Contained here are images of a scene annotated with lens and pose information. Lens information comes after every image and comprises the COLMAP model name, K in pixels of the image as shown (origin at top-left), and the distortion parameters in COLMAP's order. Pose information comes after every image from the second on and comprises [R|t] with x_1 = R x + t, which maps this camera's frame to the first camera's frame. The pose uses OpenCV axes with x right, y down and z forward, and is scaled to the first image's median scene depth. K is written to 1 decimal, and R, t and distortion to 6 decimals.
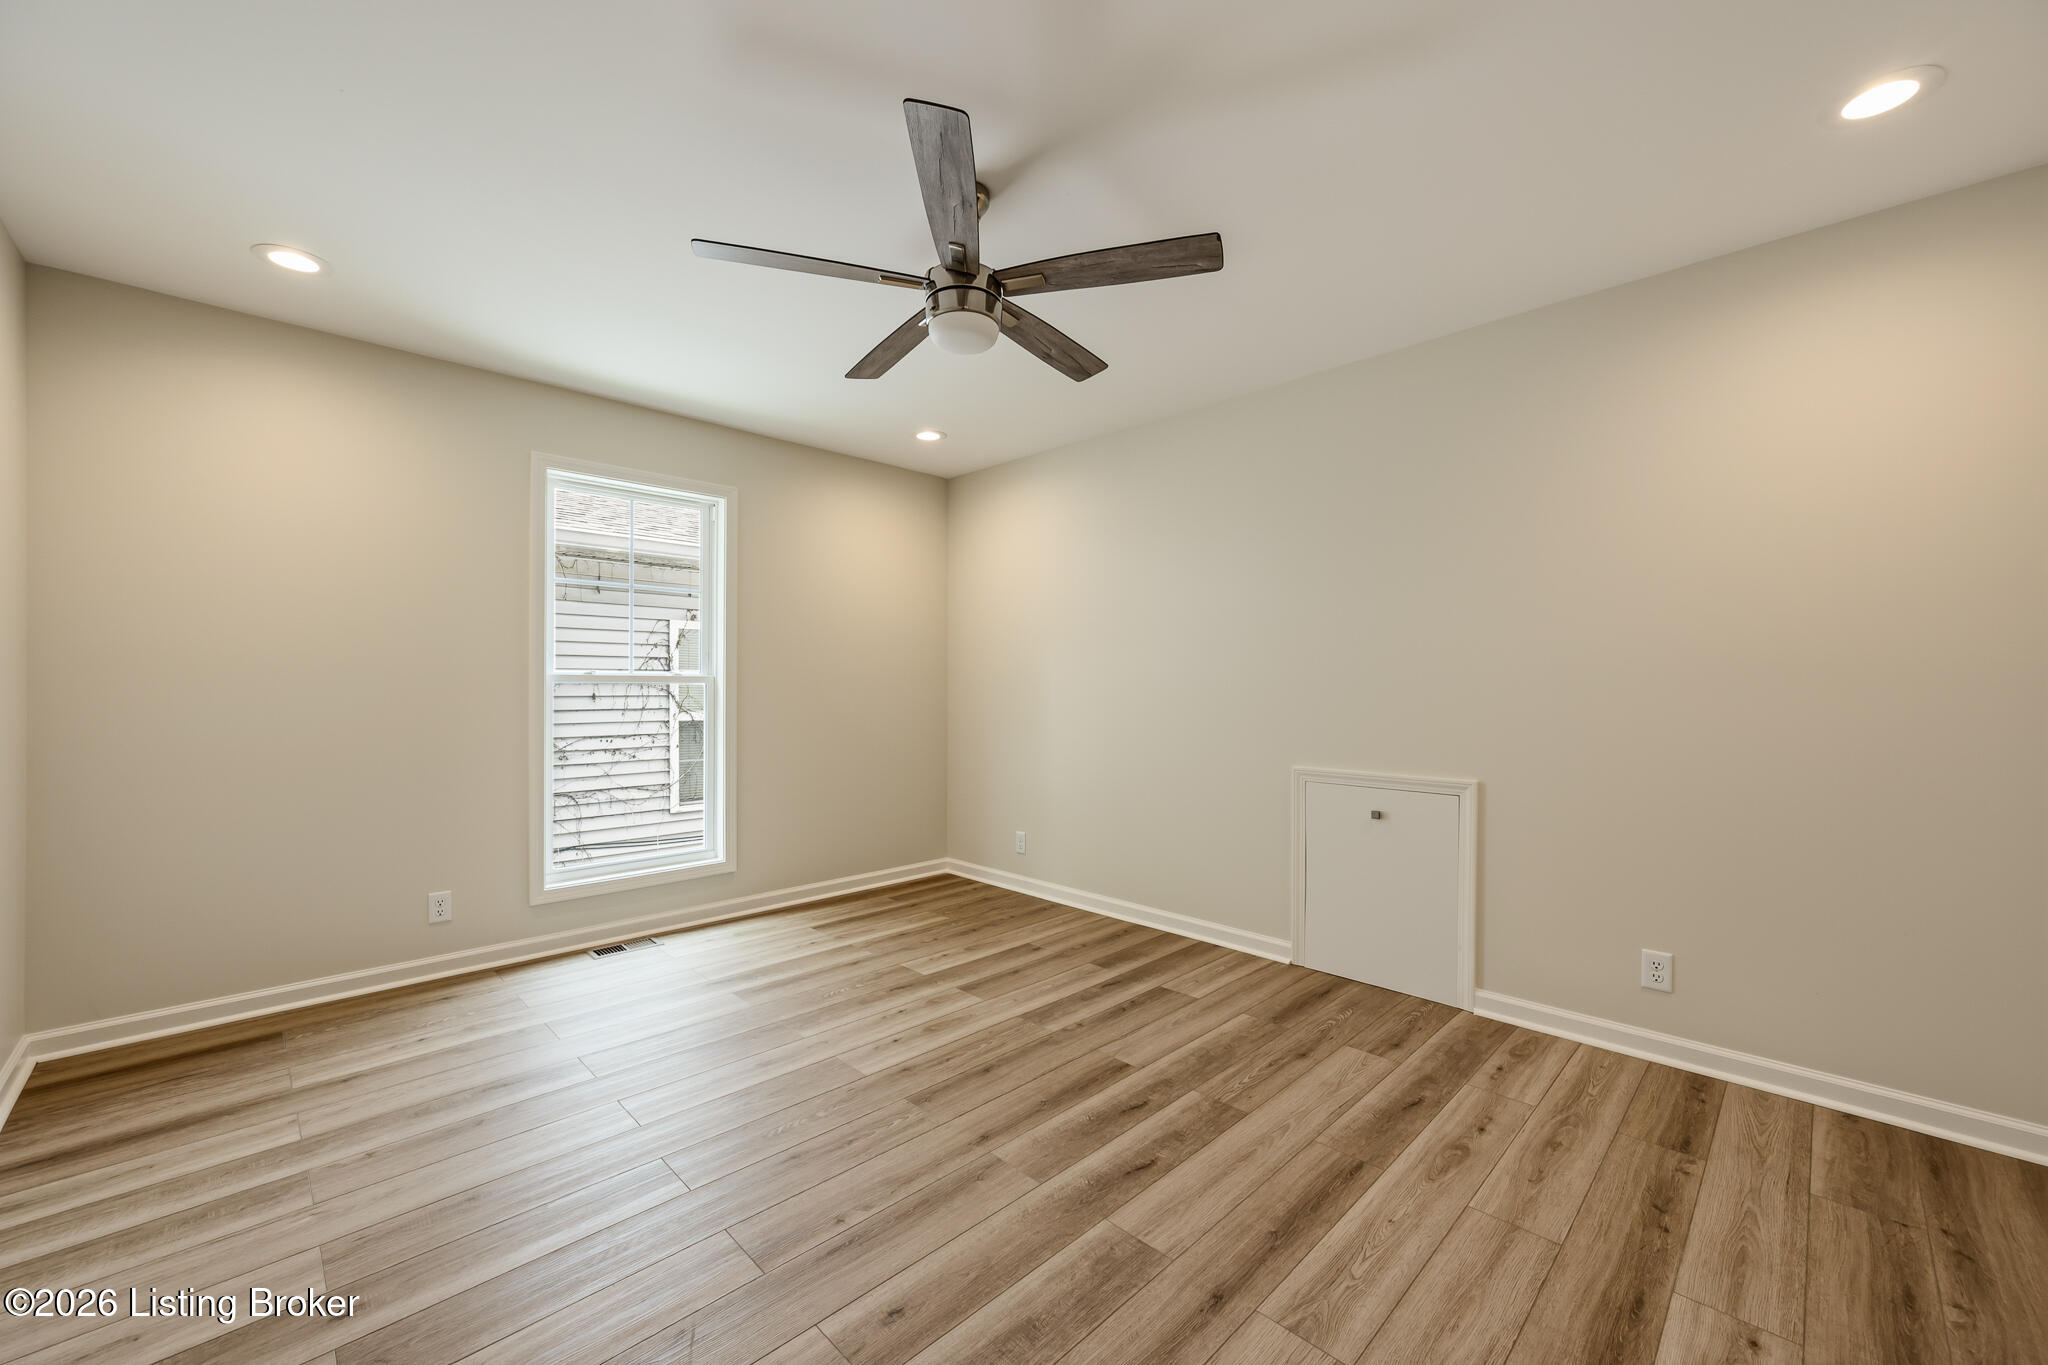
lens RADIAL K [[814.5, 0, 1028.2], [0, 814.5, 699.2], [0, 0, 1]] dist [0.004071, -0.000068]
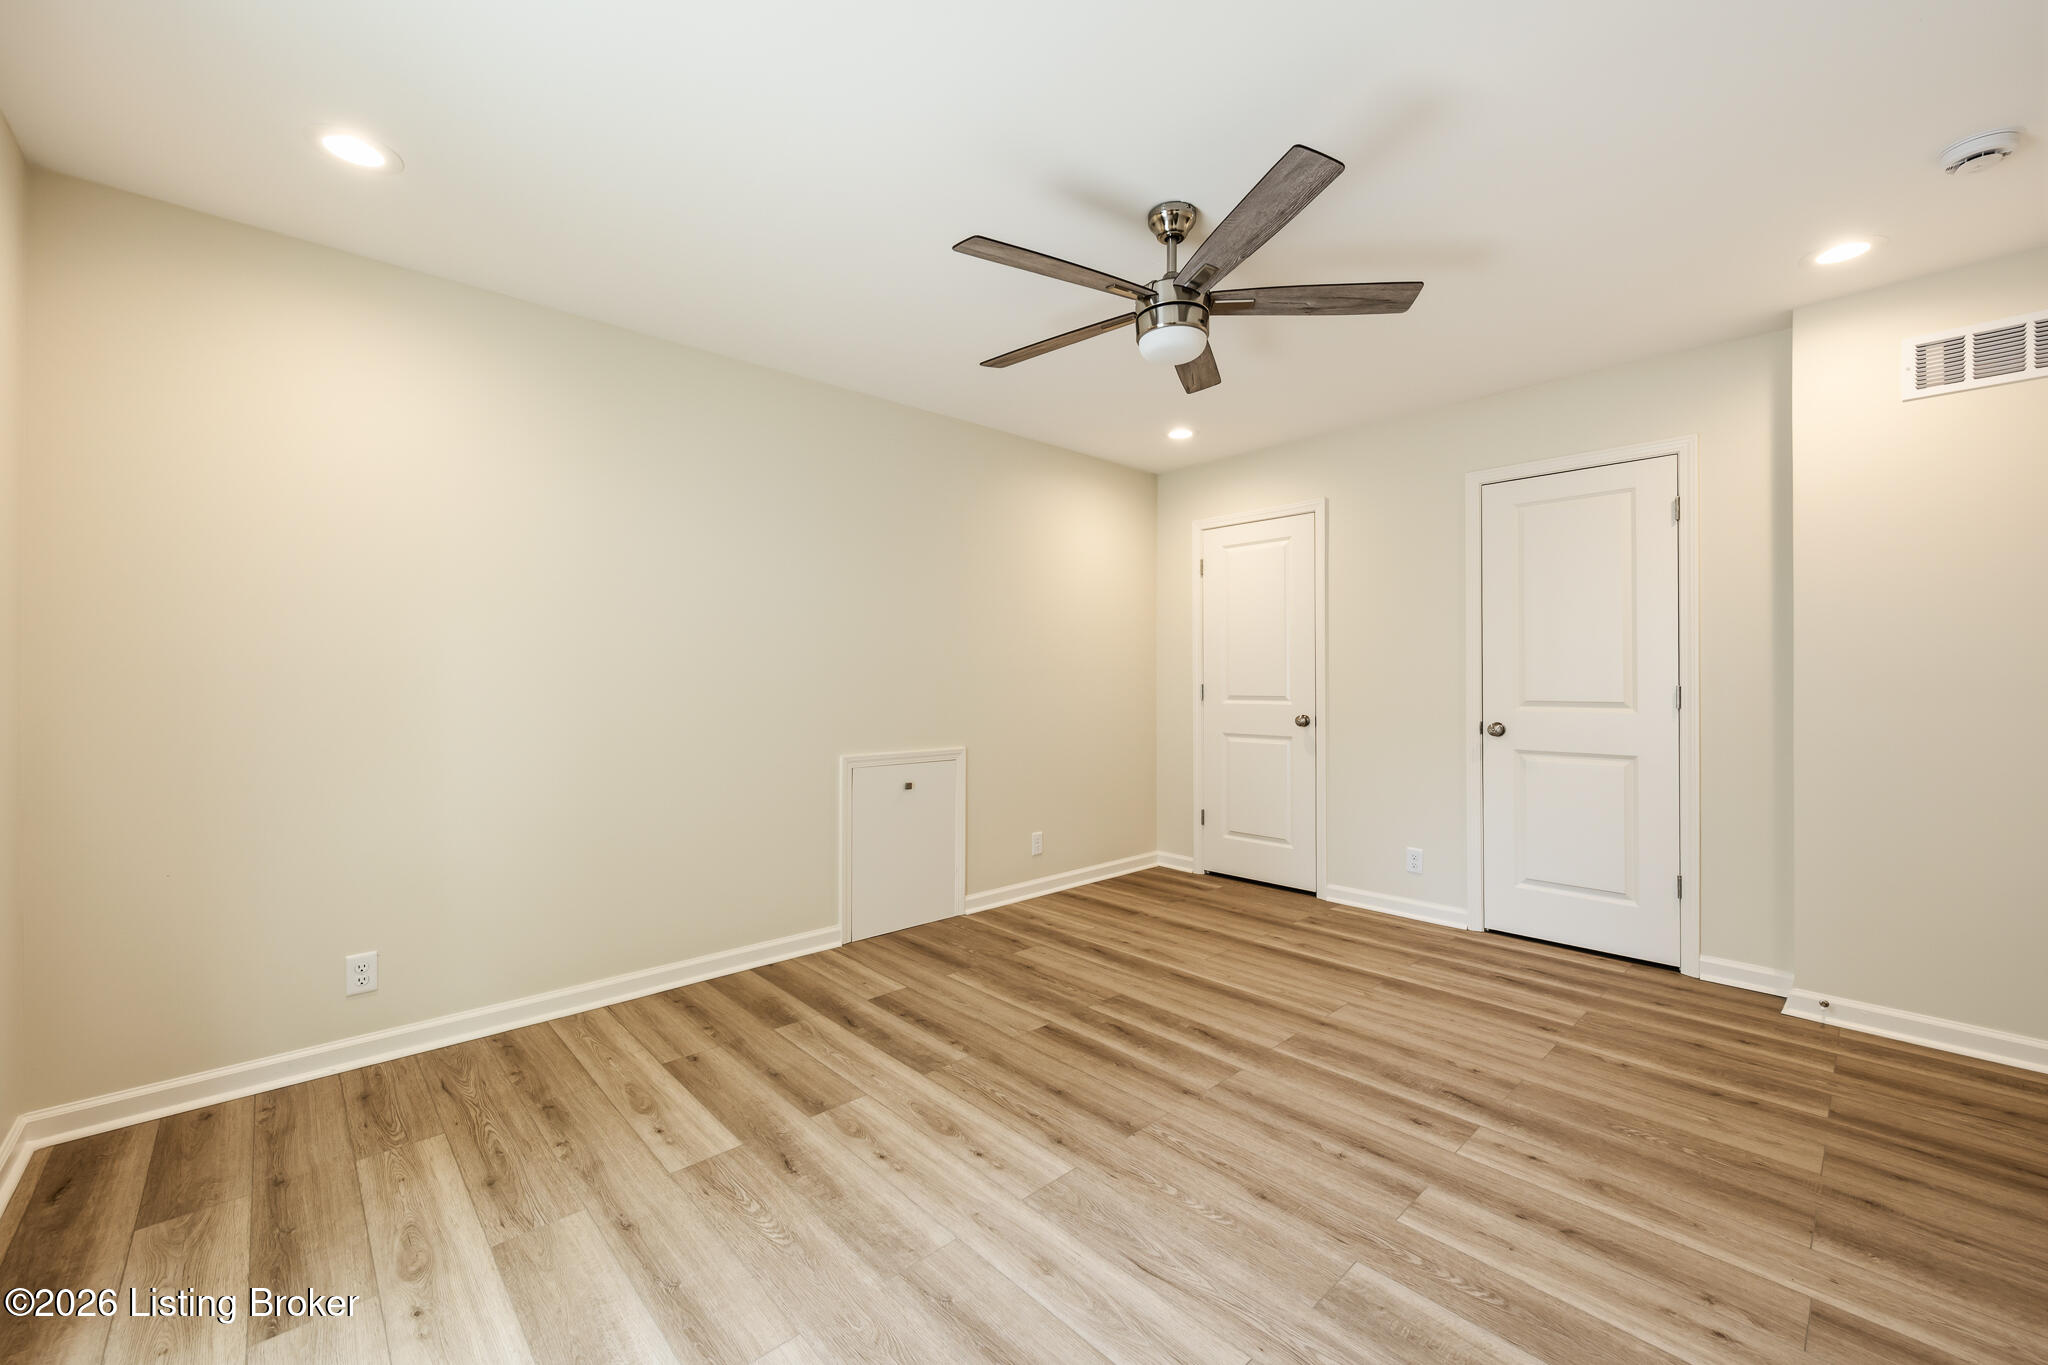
lens RADIAL K [[814.5, 0, 1029.0], [0, 814.5, 673.1], [0, 0, 1]] dist [0.004071, -0.000068]
pose [[0.026610, 0.002794, 0.999642, -0.832287], [0.018182, 0.999829, -0.003278, -0.018980], [-0.999481, 0.018263, 0.026555, 0.842880]]
